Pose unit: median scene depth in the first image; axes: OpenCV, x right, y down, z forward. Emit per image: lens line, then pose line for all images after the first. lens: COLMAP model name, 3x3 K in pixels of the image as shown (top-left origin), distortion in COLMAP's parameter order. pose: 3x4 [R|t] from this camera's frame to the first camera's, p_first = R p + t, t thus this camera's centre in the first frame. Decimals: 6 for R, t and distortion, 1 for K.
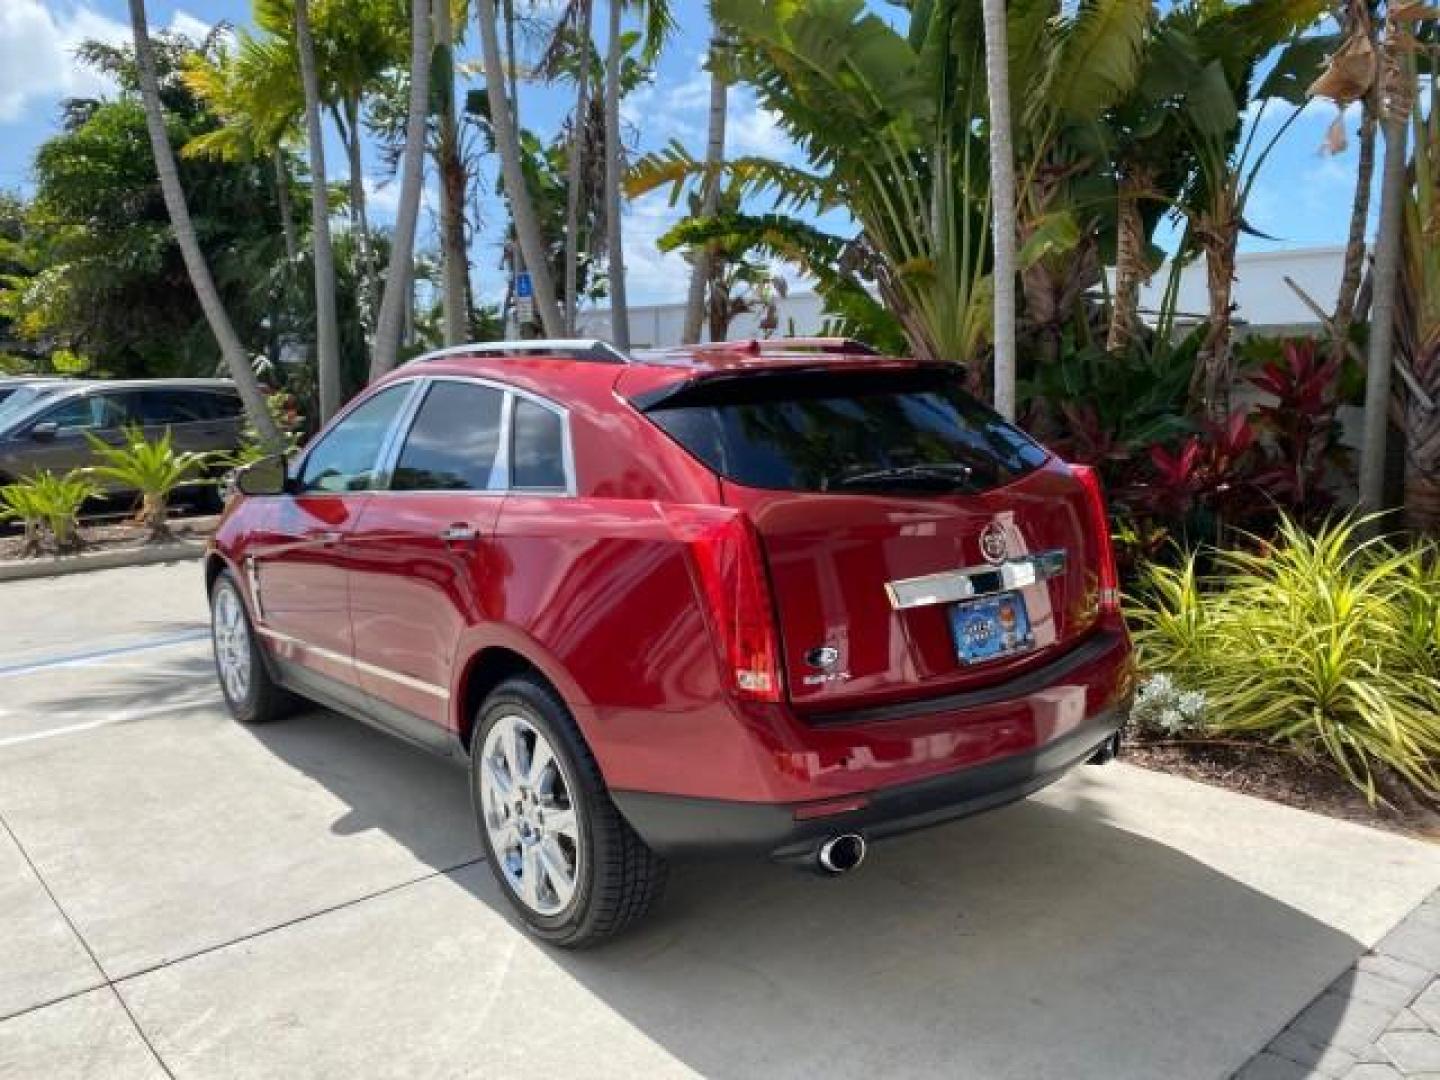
lens RADIAL K [[1128.4, 0, 722.0], [0, 1128.4, 529.1], [0, 0, 1]] dist [0.019124, -0.015223]
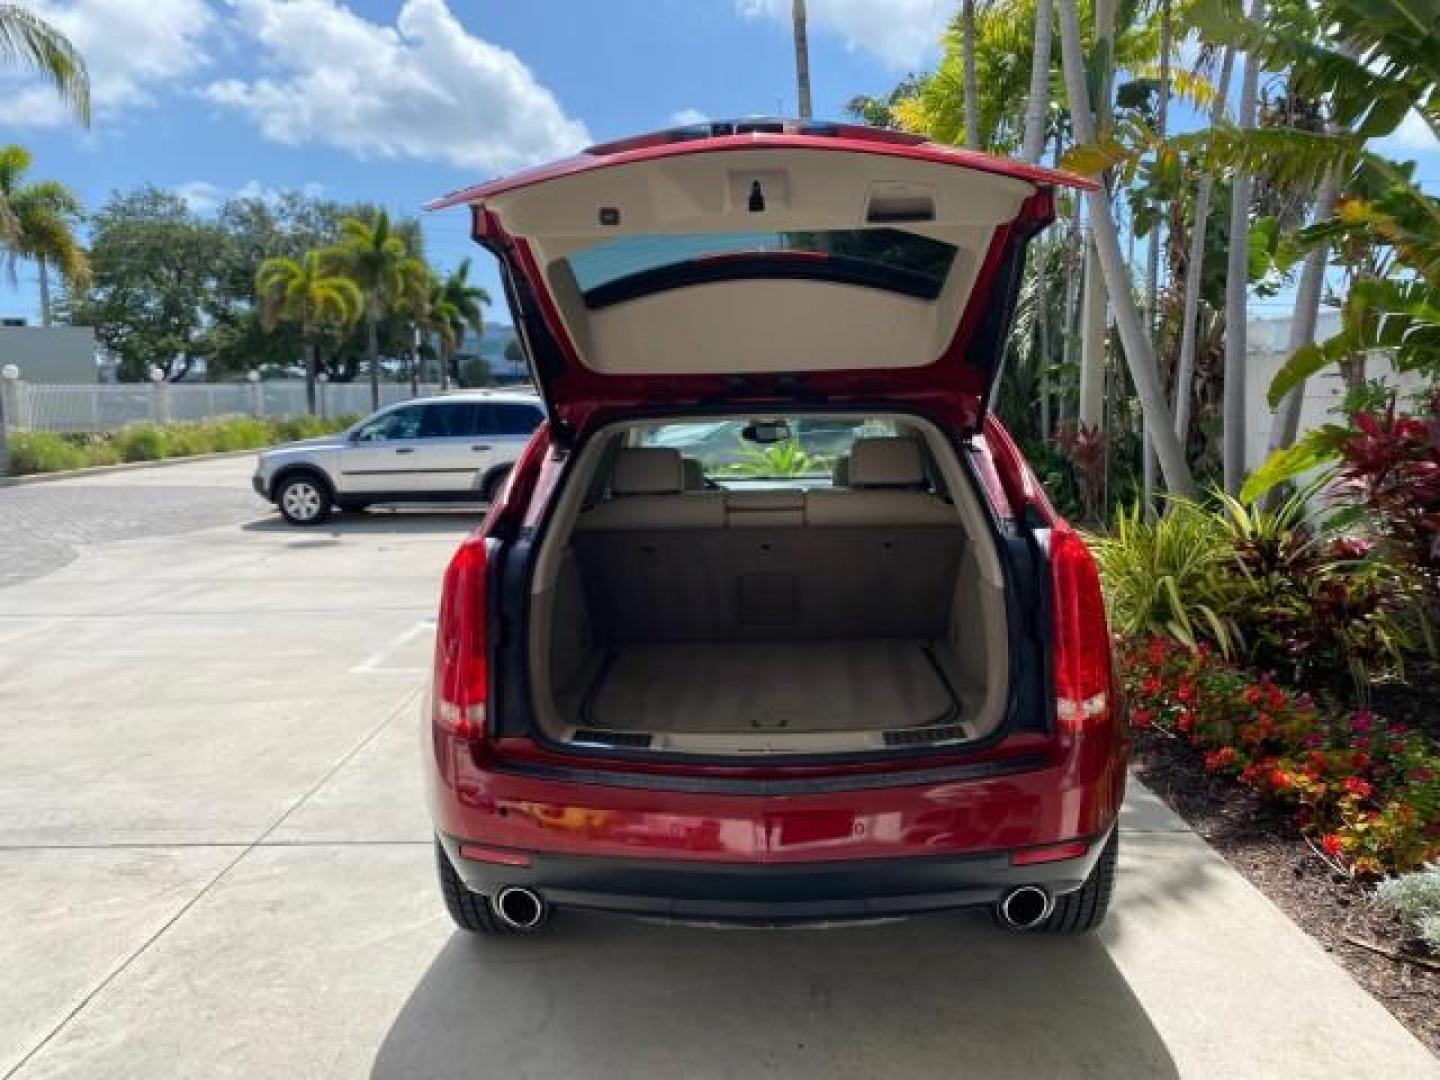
lens RADIAL K [[1128.4, 0, 699.1], [0, 1128.4, 518.3], [0, 0, 1]] dist [0.019124, -0.015223]
pose [[0.741672, 0.078823, -0.666115, 0.417806], [-0.086520, 0.996018, 0.021527, -0.038834], [0.665159, 0.041666, 0.745538, 0.183196]]
